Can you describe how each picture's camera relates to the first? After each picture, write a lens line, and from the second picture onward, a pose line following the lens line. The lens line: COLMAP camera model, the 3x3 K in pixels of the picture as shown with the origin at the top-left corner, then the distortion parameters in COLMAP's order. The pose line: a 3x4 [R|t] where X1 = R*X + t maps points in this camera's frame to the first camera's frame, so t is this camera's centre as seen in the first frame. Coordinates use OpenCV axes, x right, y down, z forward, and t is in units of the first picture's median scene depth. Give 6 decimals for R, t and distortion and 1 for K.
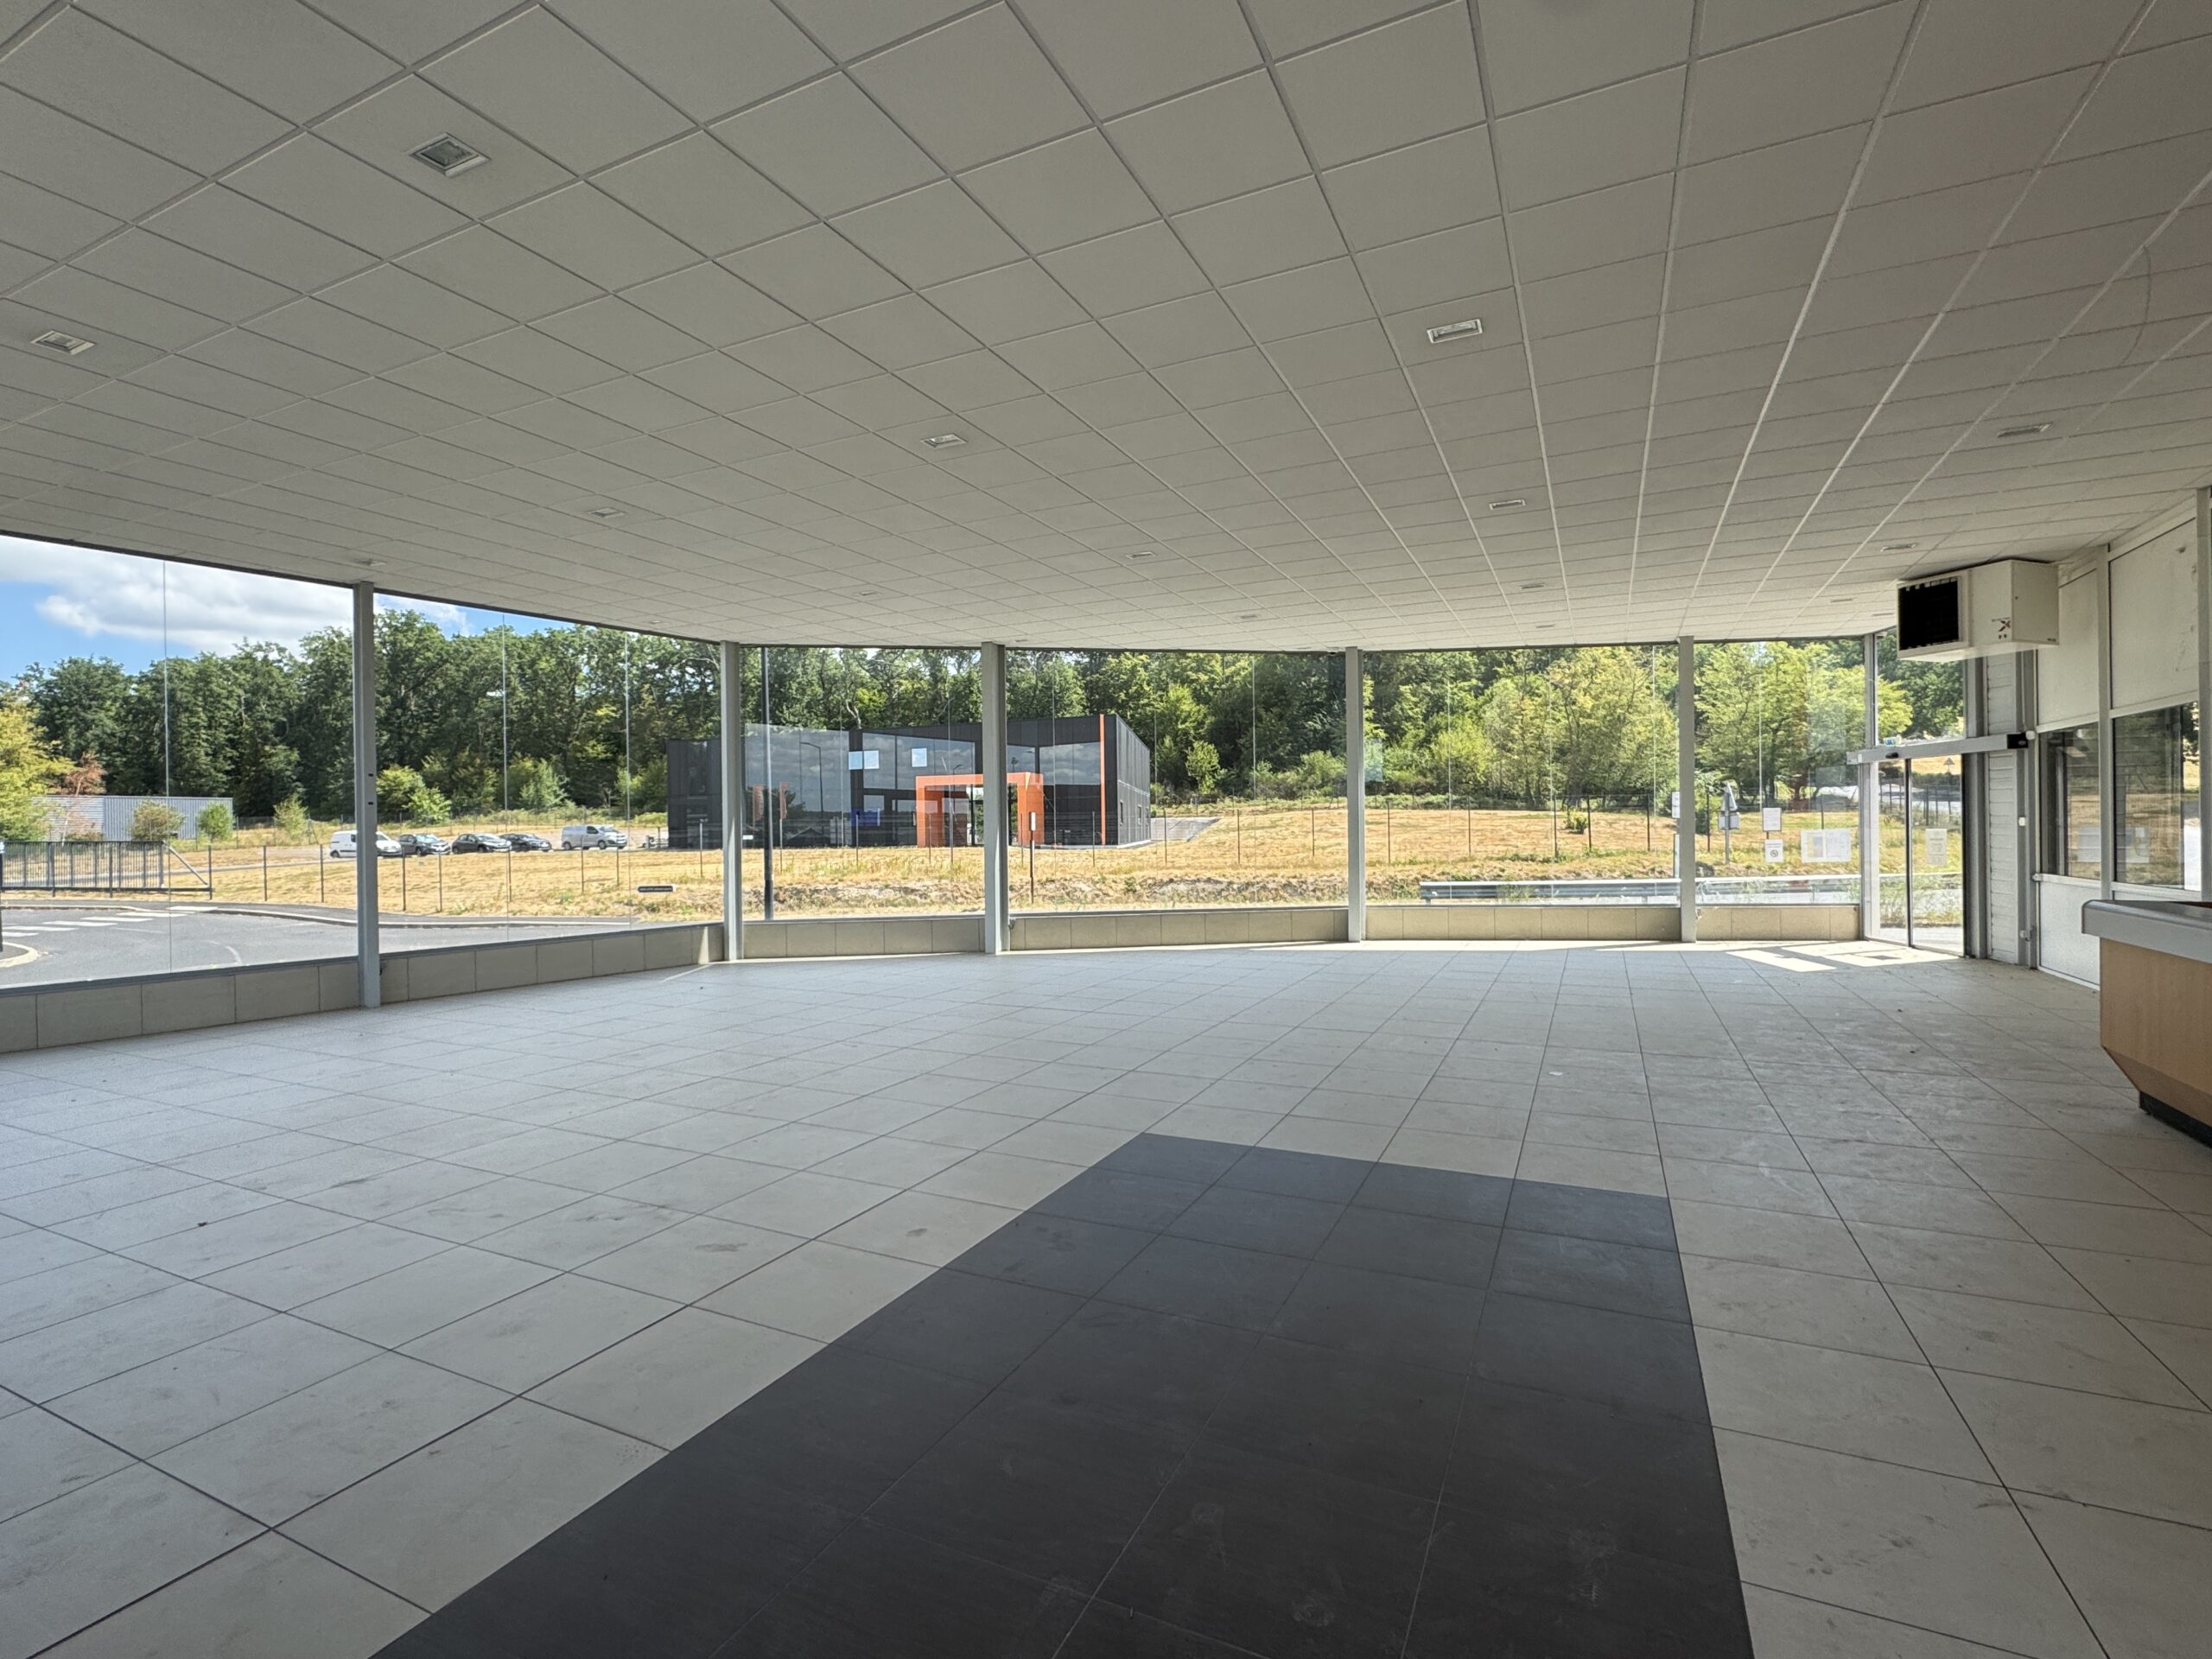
lens RADIAL K [[1026.1, 0, 1096.3], [0, 1026.1, 826.0], [0, 0, 1]] dist [0.004509, 0.000348]
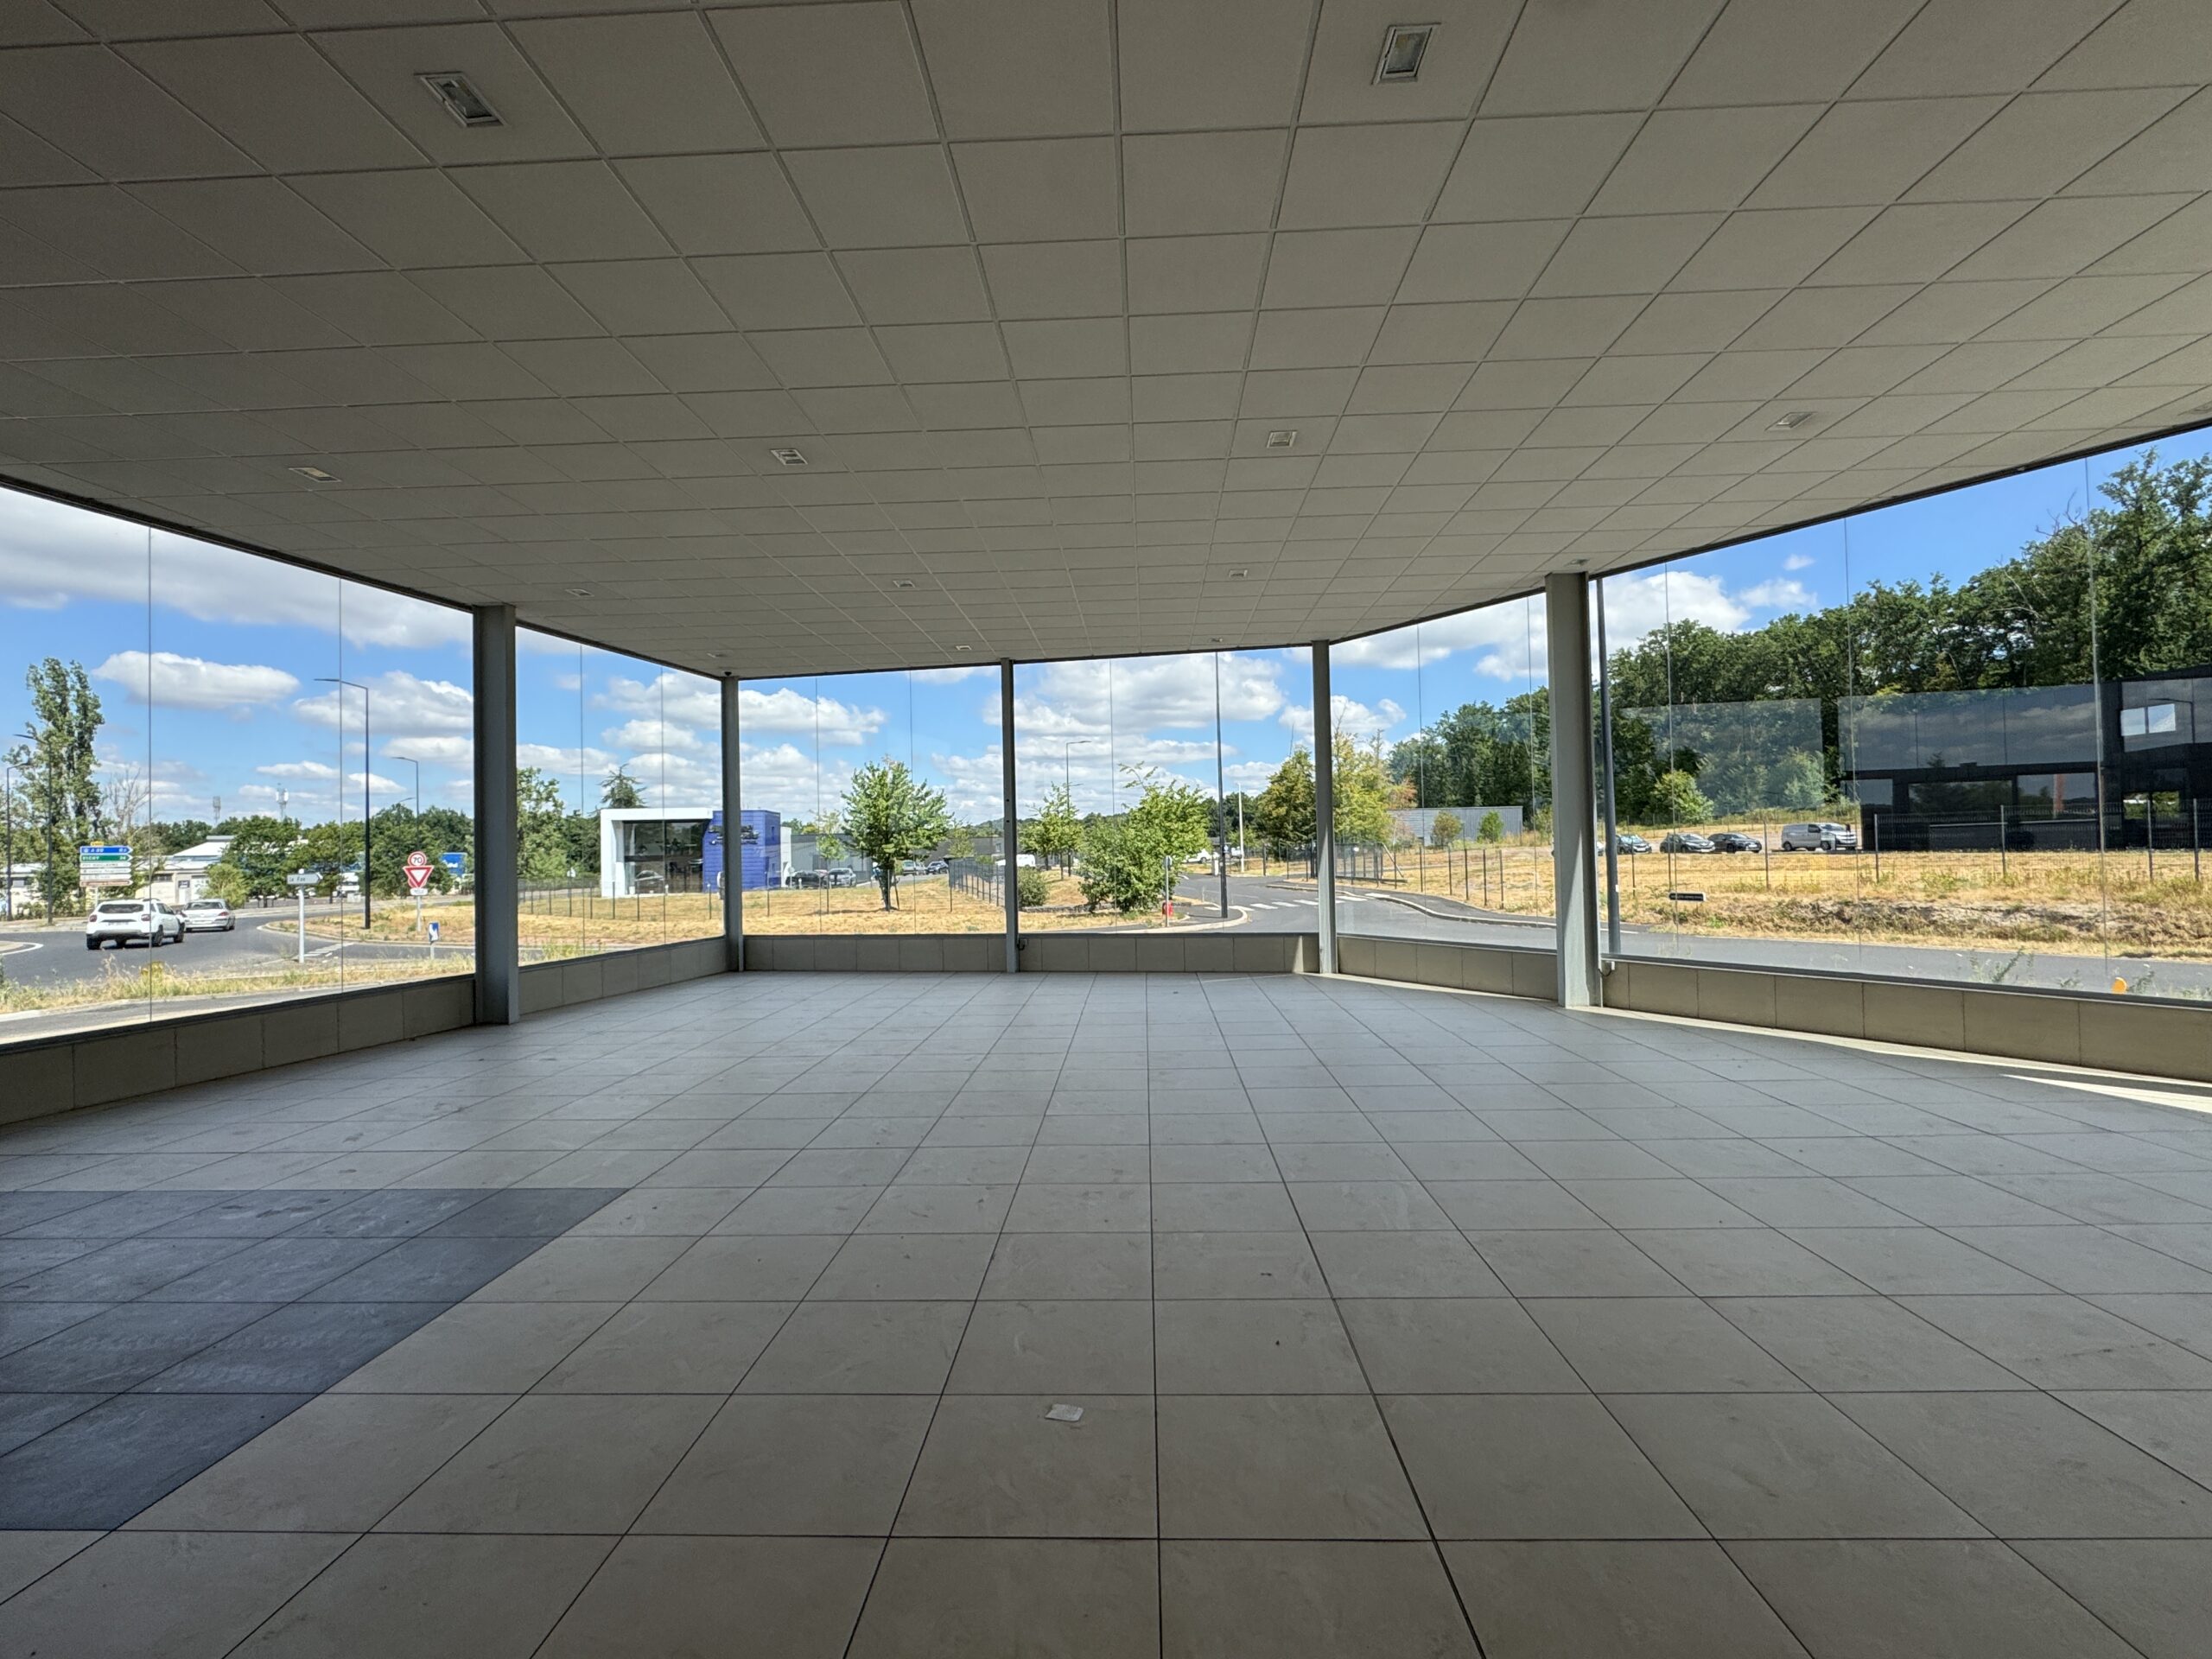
lens RADIAL K [[1026.1, 0, 1107.2], [0, 1026.1, 832.8], [0, 0, 1]] dist [0.004509, 0.000348]
pose [[0.413997, -0.010362, -0.910219, 0.075860], [0.017311, 0.999844, -0.003509, 0.000023], [0.910114, -0.014304, 0.414111, 0.074224]]
